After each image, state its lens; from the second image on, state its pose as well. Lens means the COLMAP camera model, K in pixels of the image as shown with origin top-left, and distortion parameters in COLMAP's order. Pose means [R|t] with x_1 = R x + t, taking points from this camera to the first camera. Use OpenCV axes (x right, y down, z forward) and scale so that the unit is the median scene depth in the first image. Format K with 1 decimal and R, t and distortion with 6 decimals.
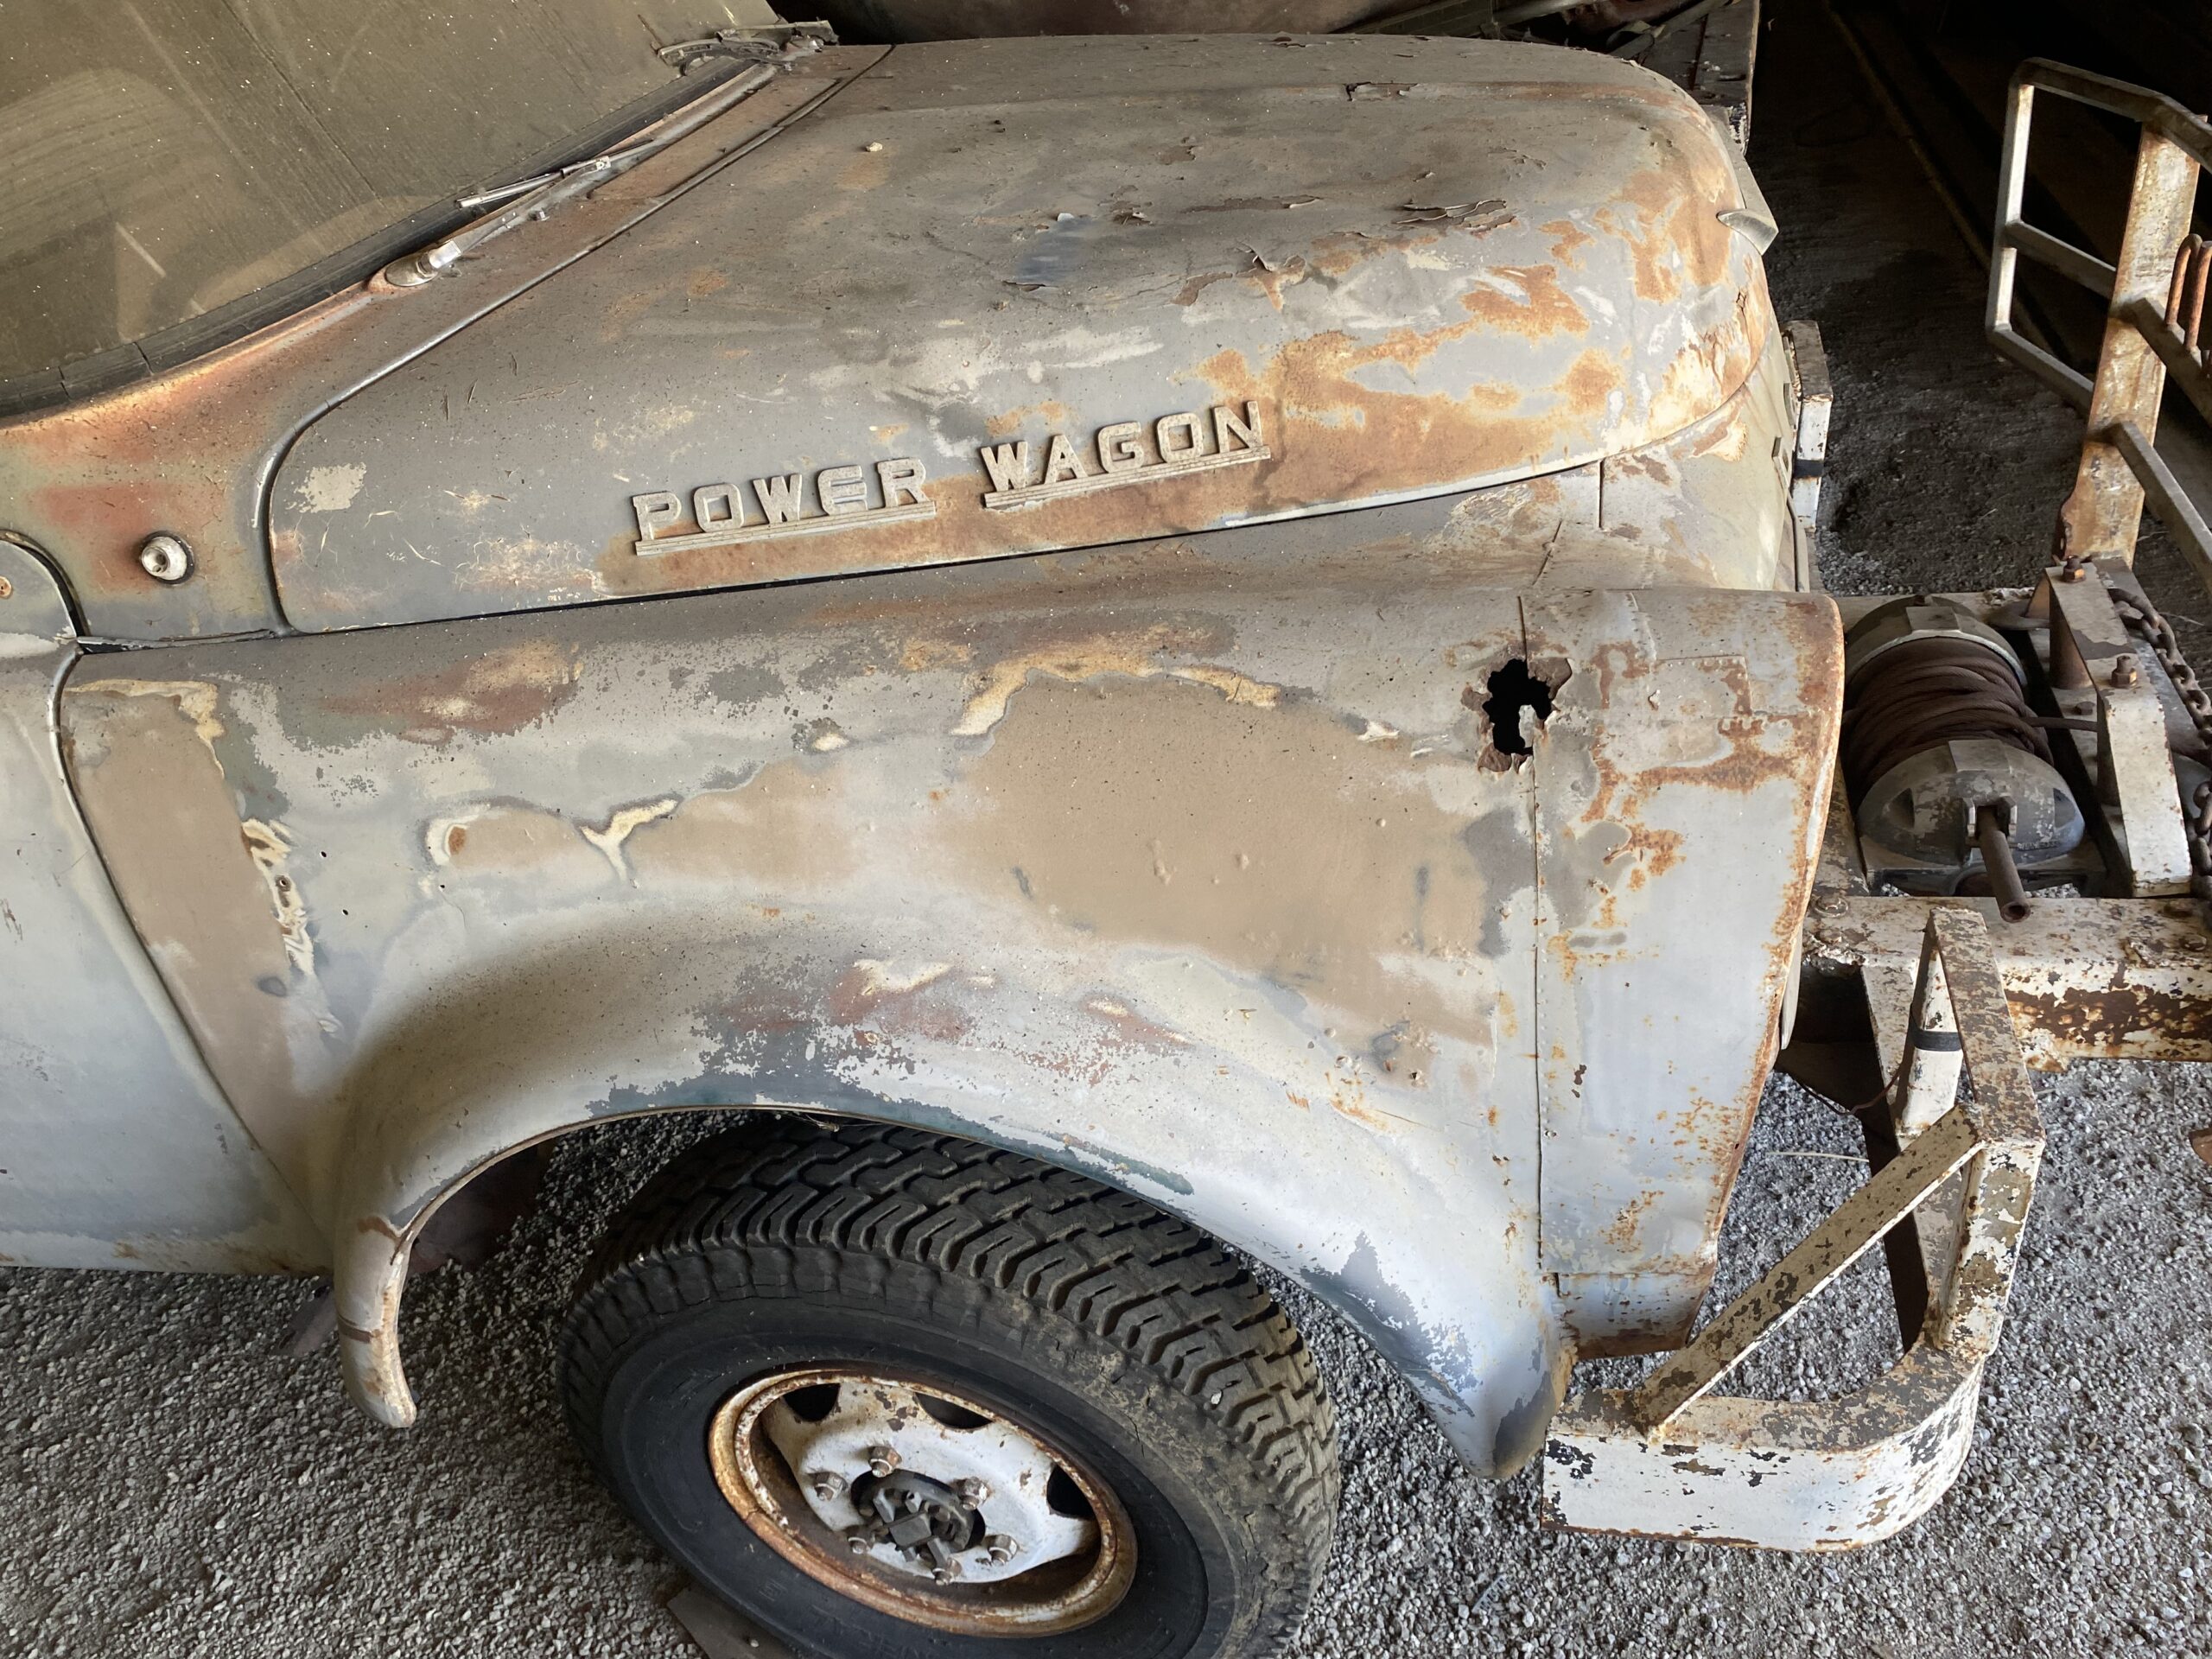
lens RADIAL K [[1668.1, 0, 1114.4], [0, 1668.1, 822.6], [0, 0, 1]] dist [0.064550, -0.073986]
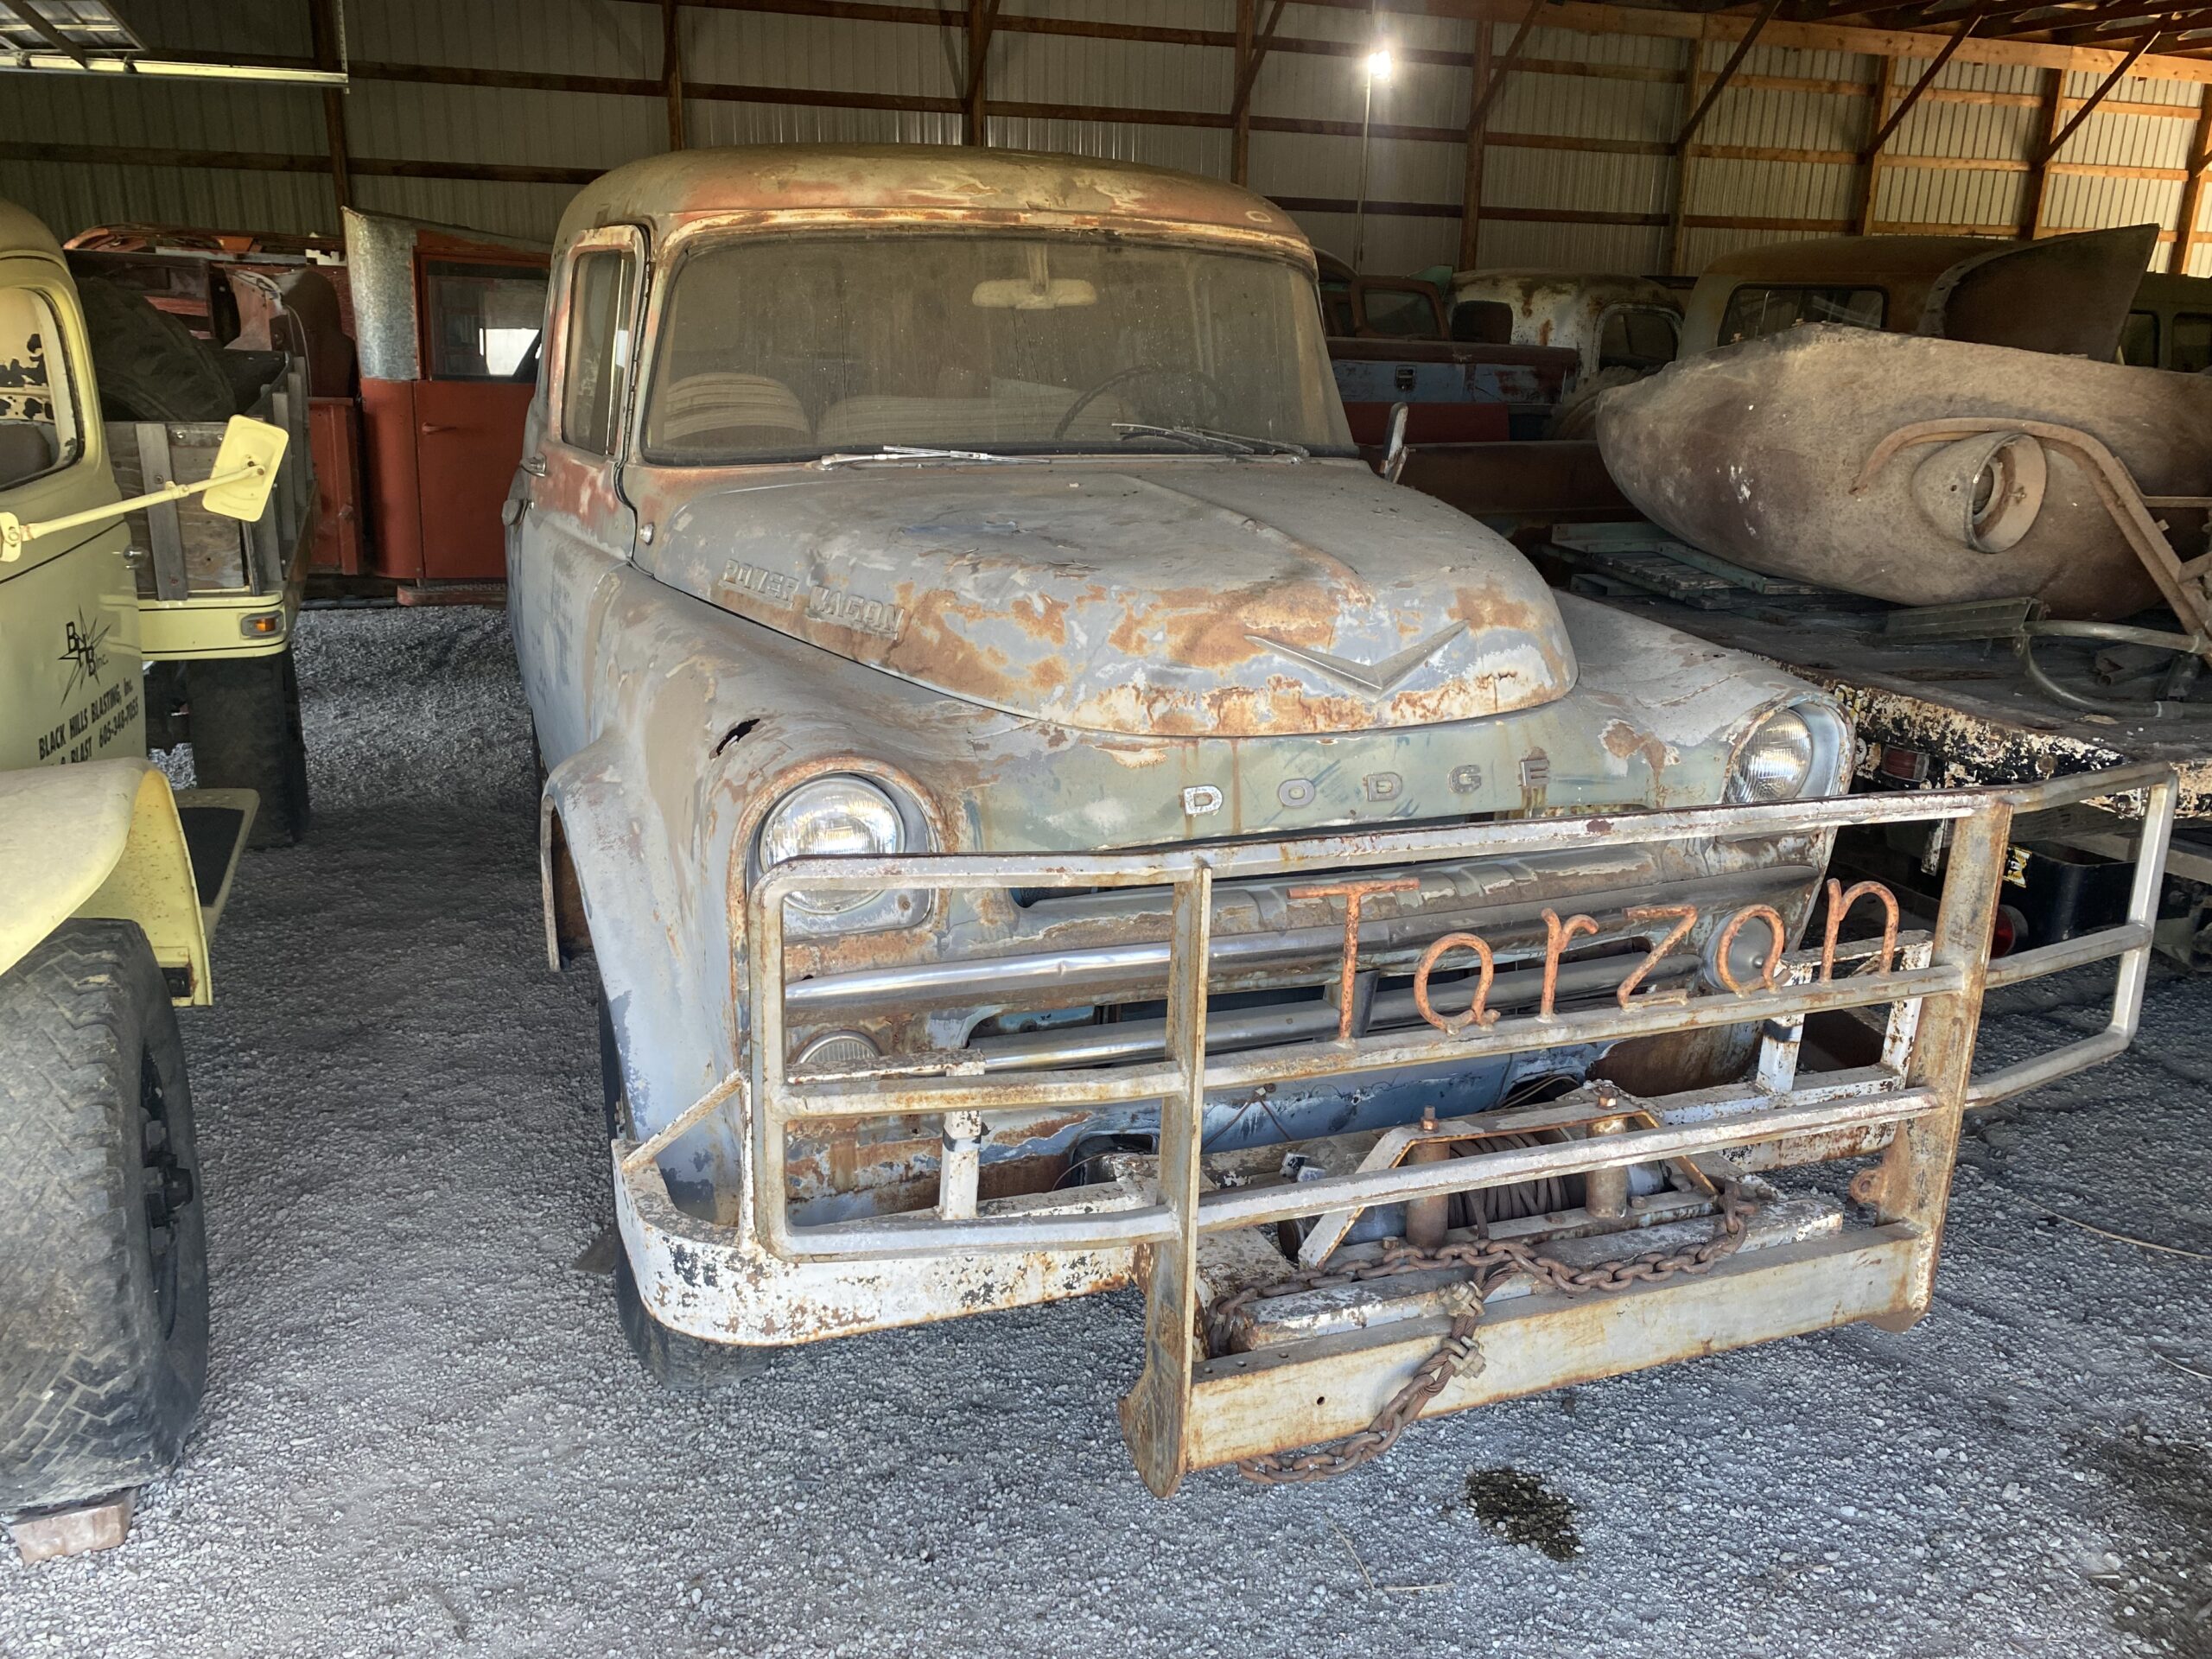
lens RADIAL K [[1668.1, 0, 1114.4], [0, 1668.1, 822.6], [0, 0, 1]] dist [0.064550, -0.073986]
pose [[0.552935, 0.378943, -0.742068, 1.616228], [-0.541773, 0.840143, 0.025336, -0.222863], [0.633044, 0.388023, 0.669846, 0.015908]]
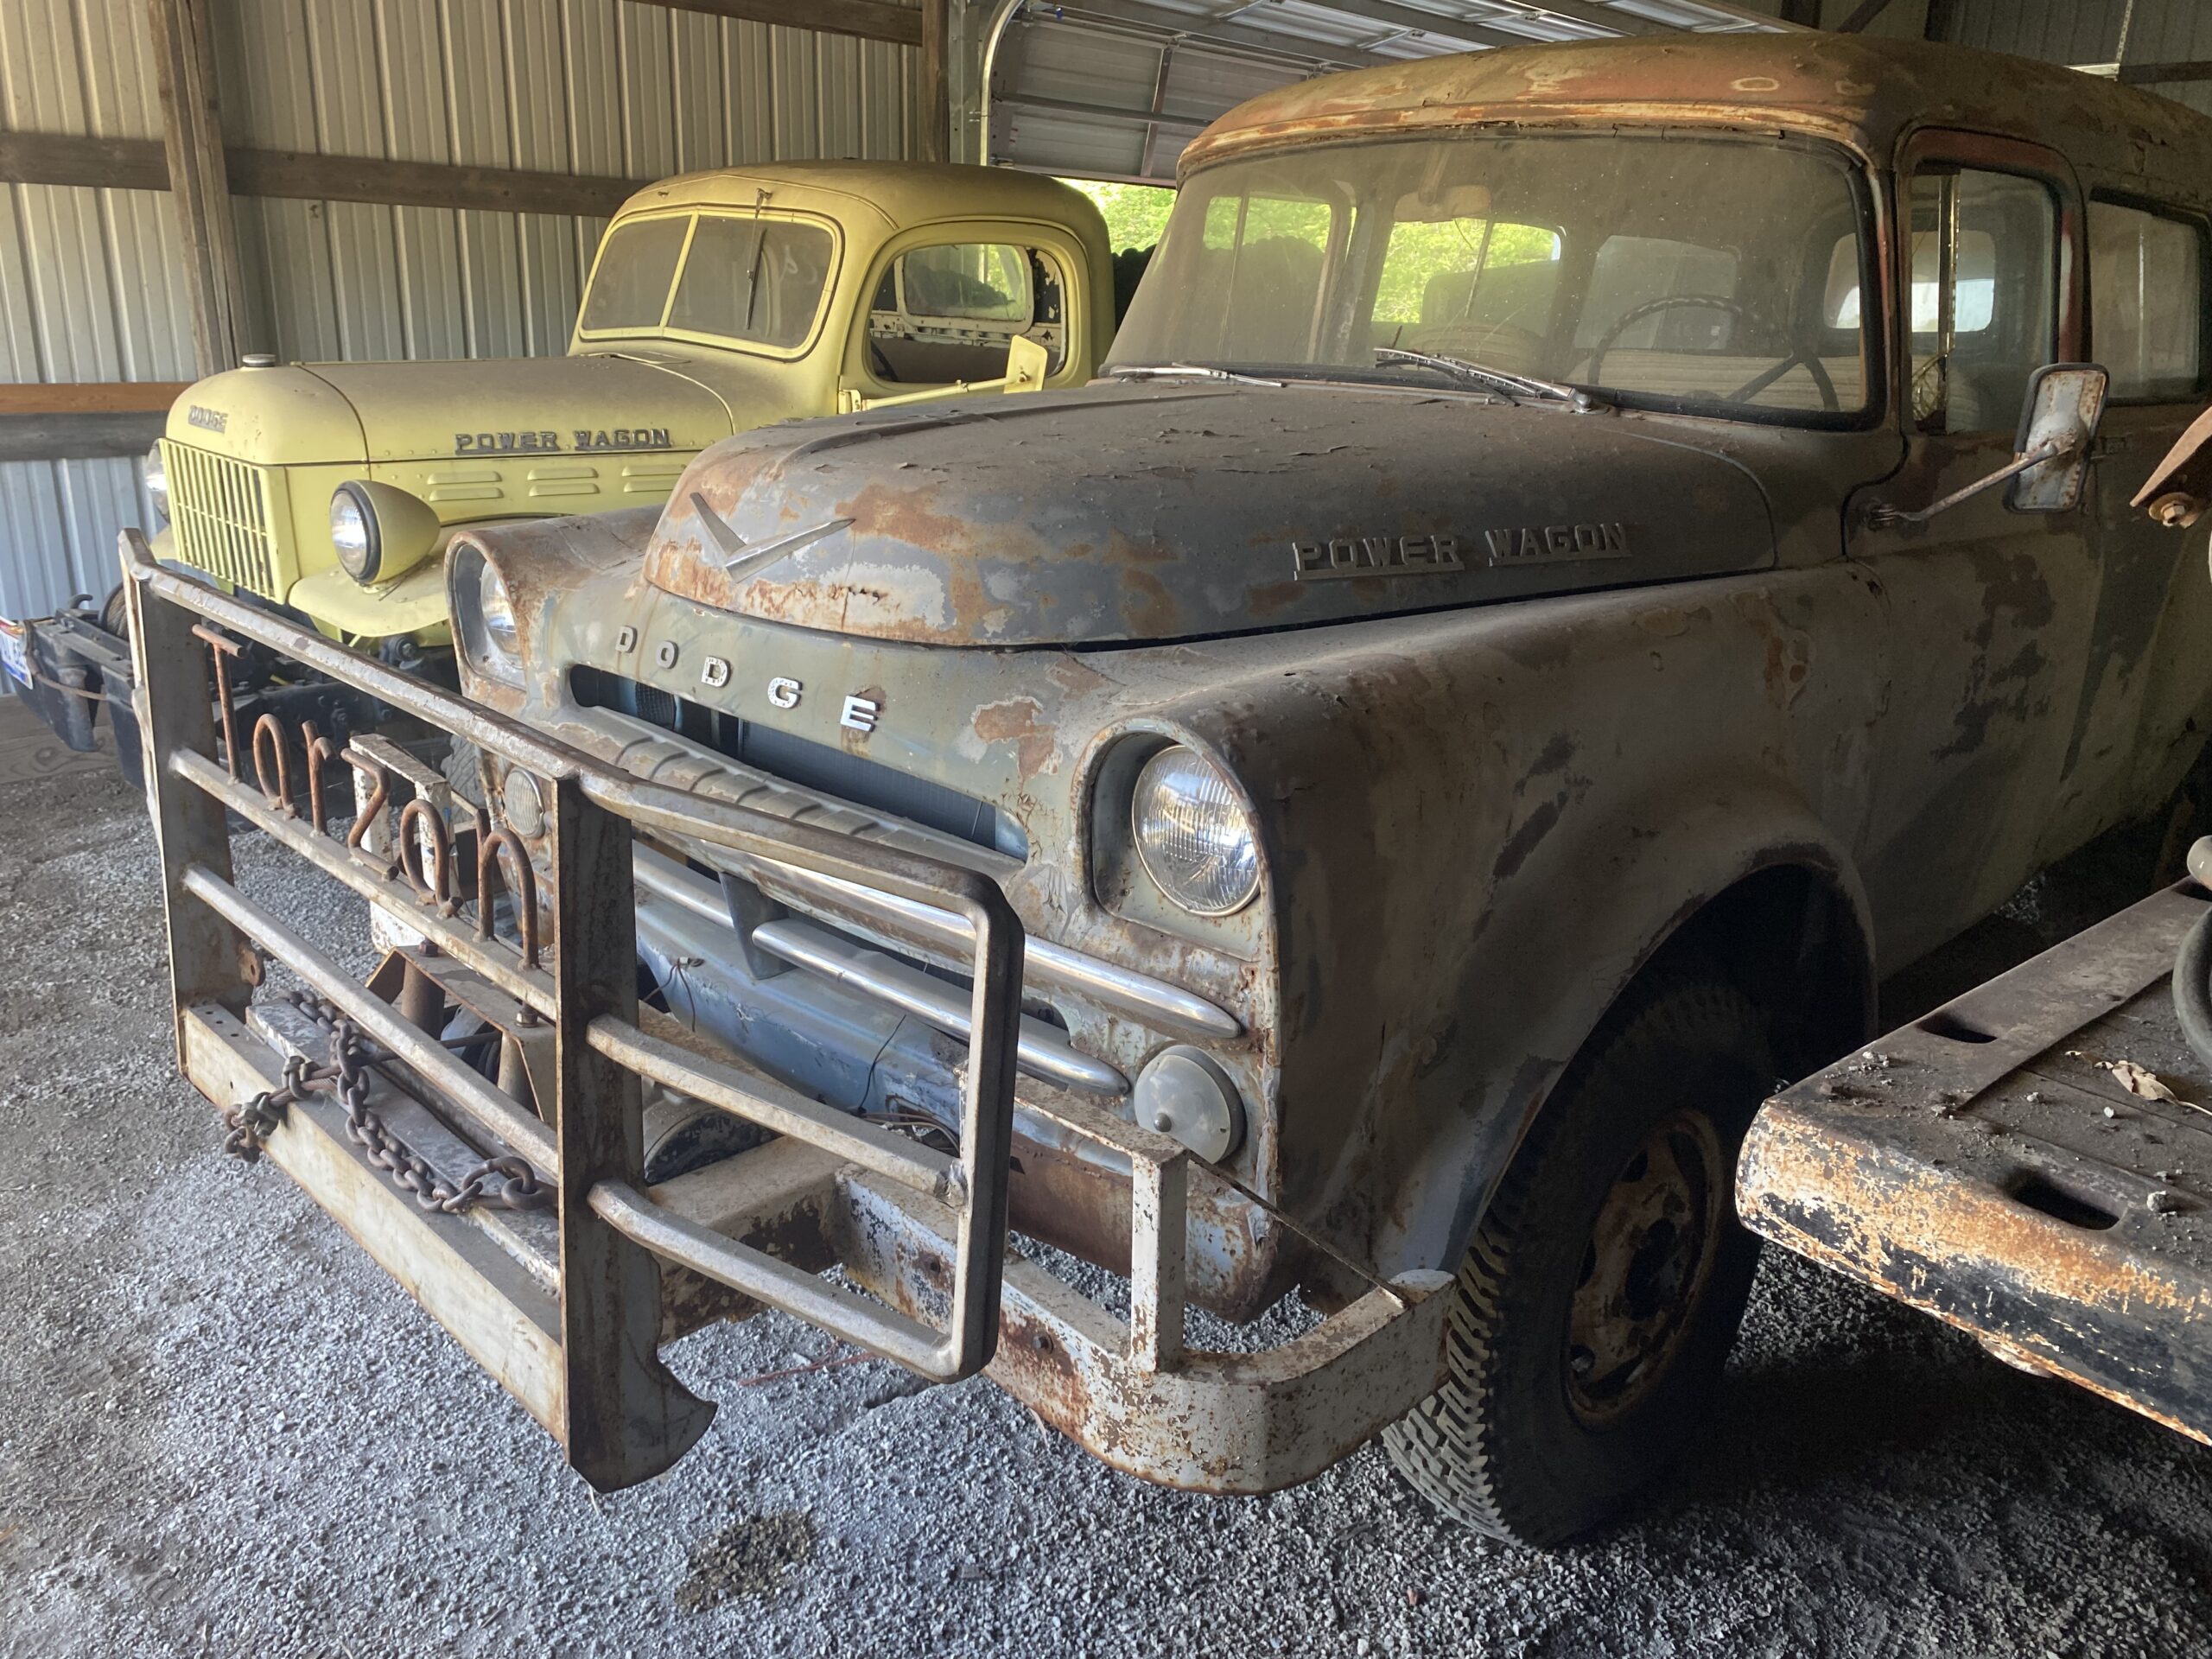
lens RADIAL K [[1668.1, 0, 1114.4], [0, 1668.1, 822.6], [0, 0, 1]] dist [0.064550, -0.073986]
pose [[-0.519836, 0.364868, -0.772426, 1.575538], [-0.444677, 0.656466, 0.609356, -1.377223], [0.729406, 0.660245, -0.179006, 1.929019]]
